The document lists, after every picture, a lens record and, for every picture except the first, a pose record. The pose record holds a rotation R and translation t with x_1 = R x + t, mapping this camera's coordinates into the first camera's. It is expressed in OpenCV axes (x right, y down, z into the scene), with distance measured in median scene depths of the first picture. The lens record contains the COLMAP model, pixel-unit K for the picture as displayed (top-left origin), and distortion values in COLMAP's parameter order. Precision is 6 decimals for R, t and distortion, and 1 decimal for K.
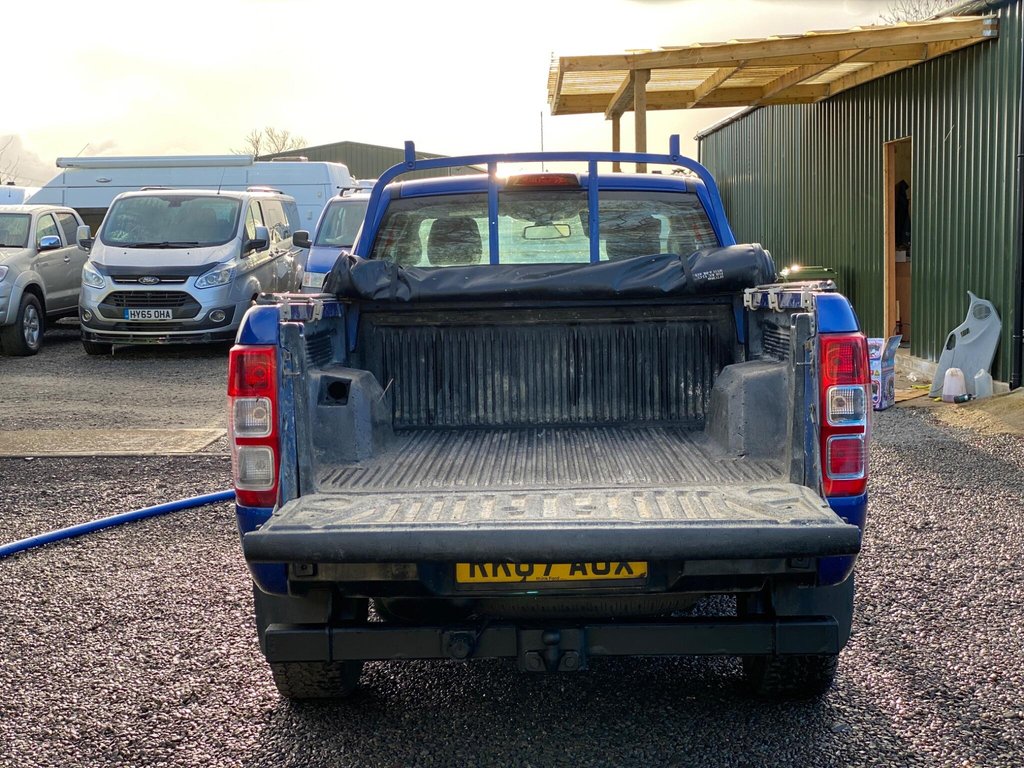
lens RADIAL K [[1551.2, 0, 512.0], [0, 1551.2, 384.0], [0, 0, 1]] dist [0.123853, -0.028873]
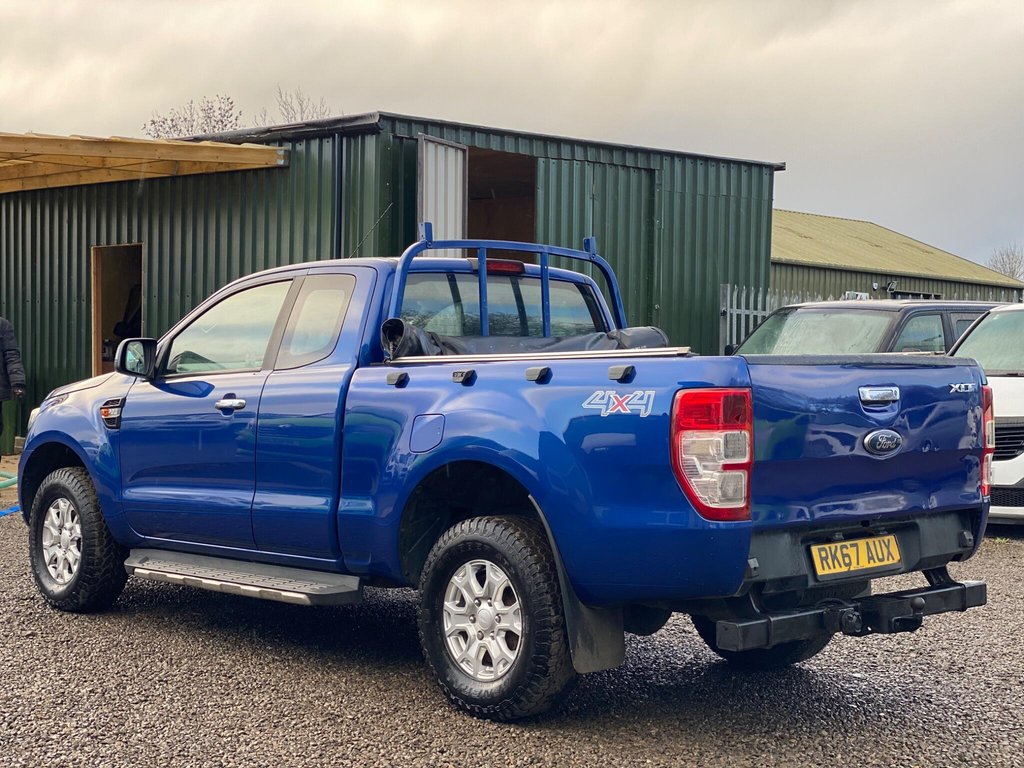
lens RADIAL K [[1547.6, 0, 512.0], [0, 1547.6, 384.0], [0, 0, 1]] dist [0.144017, -0.164637]
pose [[0.713364, 0.015241, 0.700628, -0.406183], [0.036069, 0.997640, -0.058426, 0.013117], [-0.699865, 0.066950, 0.711131, 0.090082]]
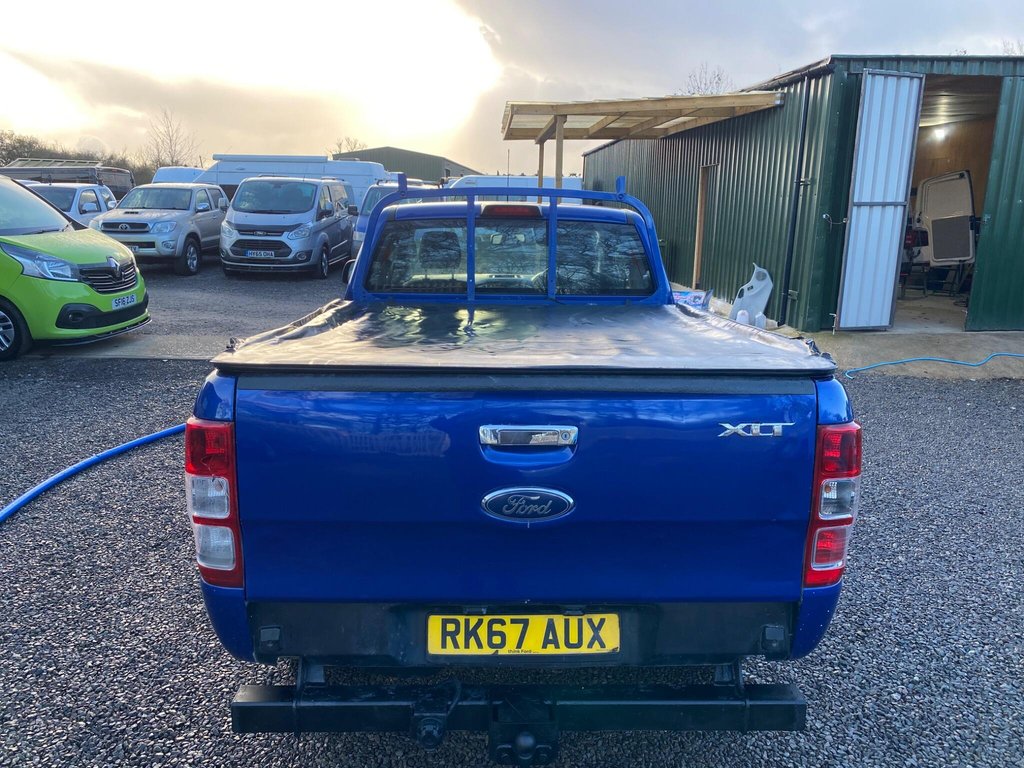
lens RADIAL K [[786.4, 0, 512.0], [0, 786.4, 384.0], [0, 0, 1]] dist [0.021467, -0.000950]
pose [[0.998407, 0.023762, 0.051174, -0.004305], [-0.030431, 0.990545, 0.133770, -0.040262], [-0.047511, -0.135115, 0.989690, 0.189532]]
